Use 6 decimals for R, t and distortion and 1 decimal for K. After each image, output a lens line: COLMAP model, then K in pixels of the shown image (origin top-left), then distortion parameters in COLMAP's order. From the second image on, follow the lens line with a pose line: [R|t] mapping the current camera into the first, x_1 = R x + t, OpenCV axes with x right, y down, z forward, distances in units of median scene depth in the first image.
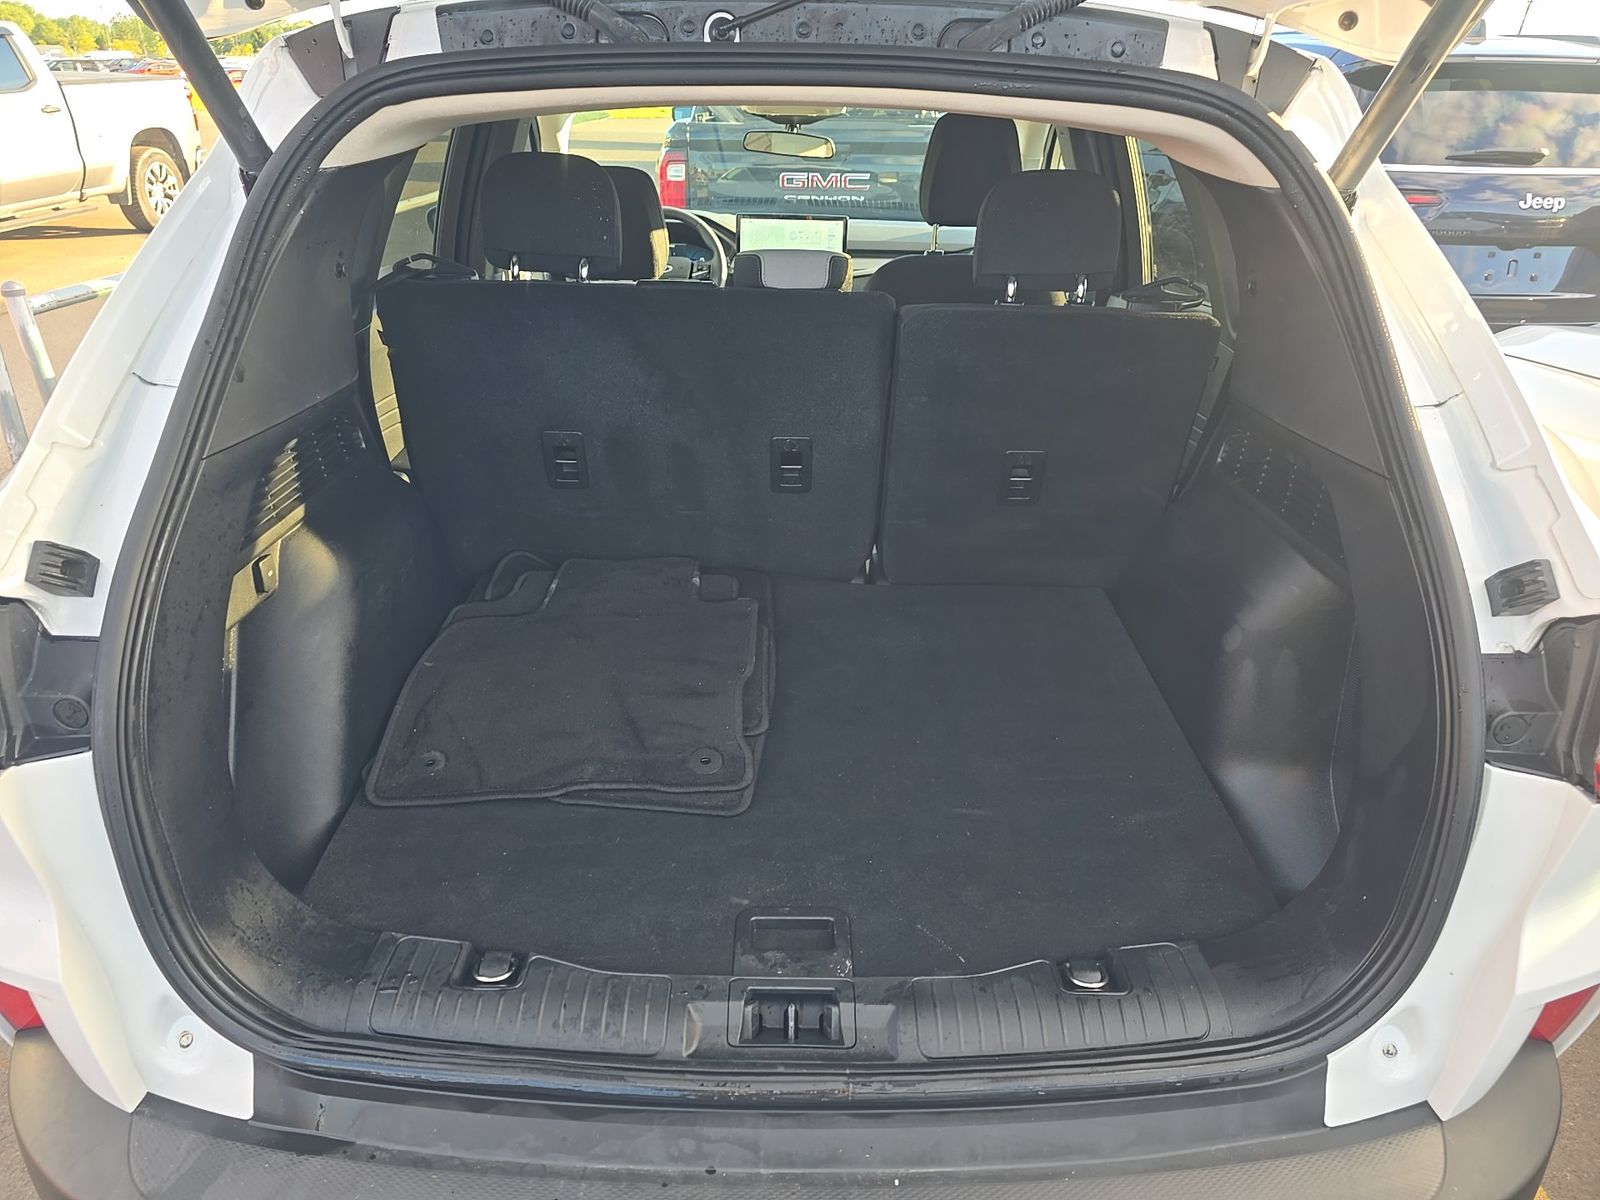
lens RADIAL K [[1090.6, 0, 802.2], [0, 1090.6, 599.2], [0, 0, 1]] dist [0.021325, -0.014897]
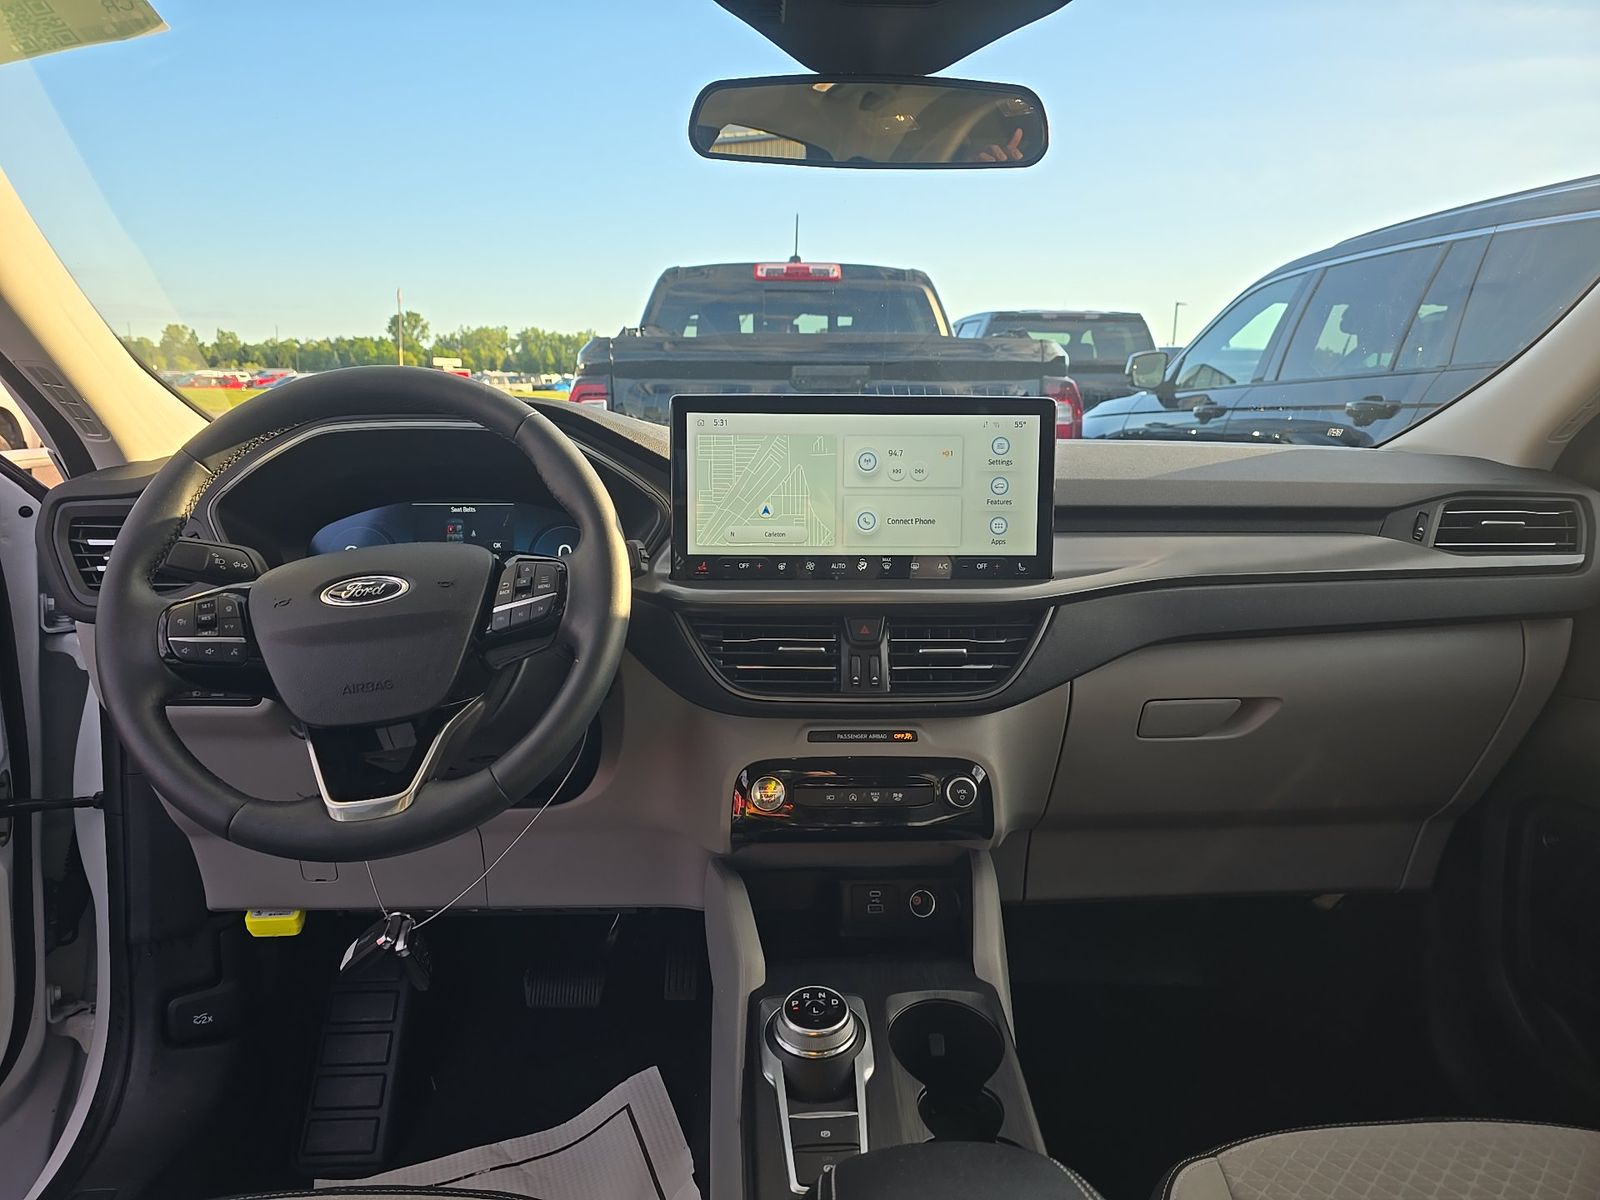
lens RADIAL K [[1090.6, 0, 808.5], [0, 1090.6, 606.0], [0, 0, 1]] dist [0.021325, -0.014897]
pose [[0.998981, -0.016924, 0.041844, -0.036710], [0.026615, 0.969604, -0.243226, -0.228818], [-0.036456, 0.244092, 0.969067, 0.735689]]
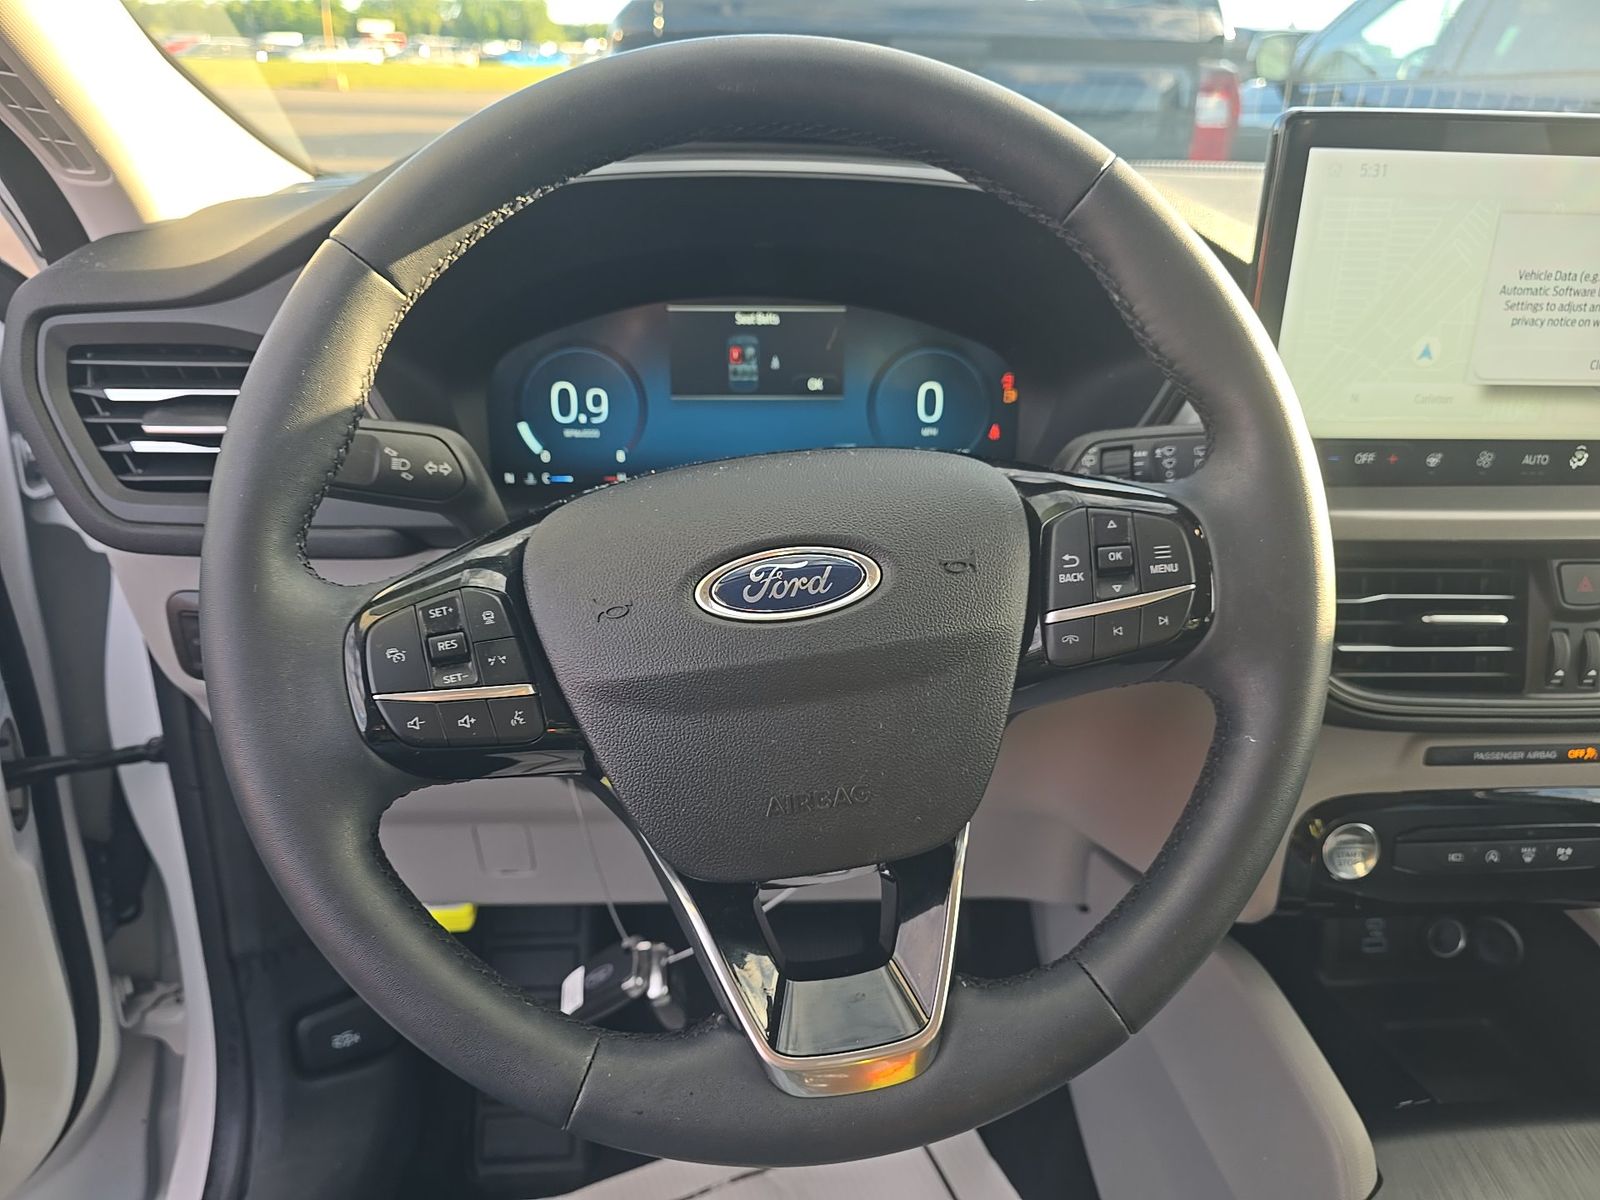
lens RADIAL K [[1090.6, 0, 790.2], [0, 1090.6, 604.3], [0, 0, 1]] dist [0.021325, -0.014897]
pose [[0.998069, -0.021107, 0.058423, -0.134004], [0.020249, 0.999679, 0.015230, -0.295225], [-0.058726, -0.014018, 0.998176, 0.868035]]
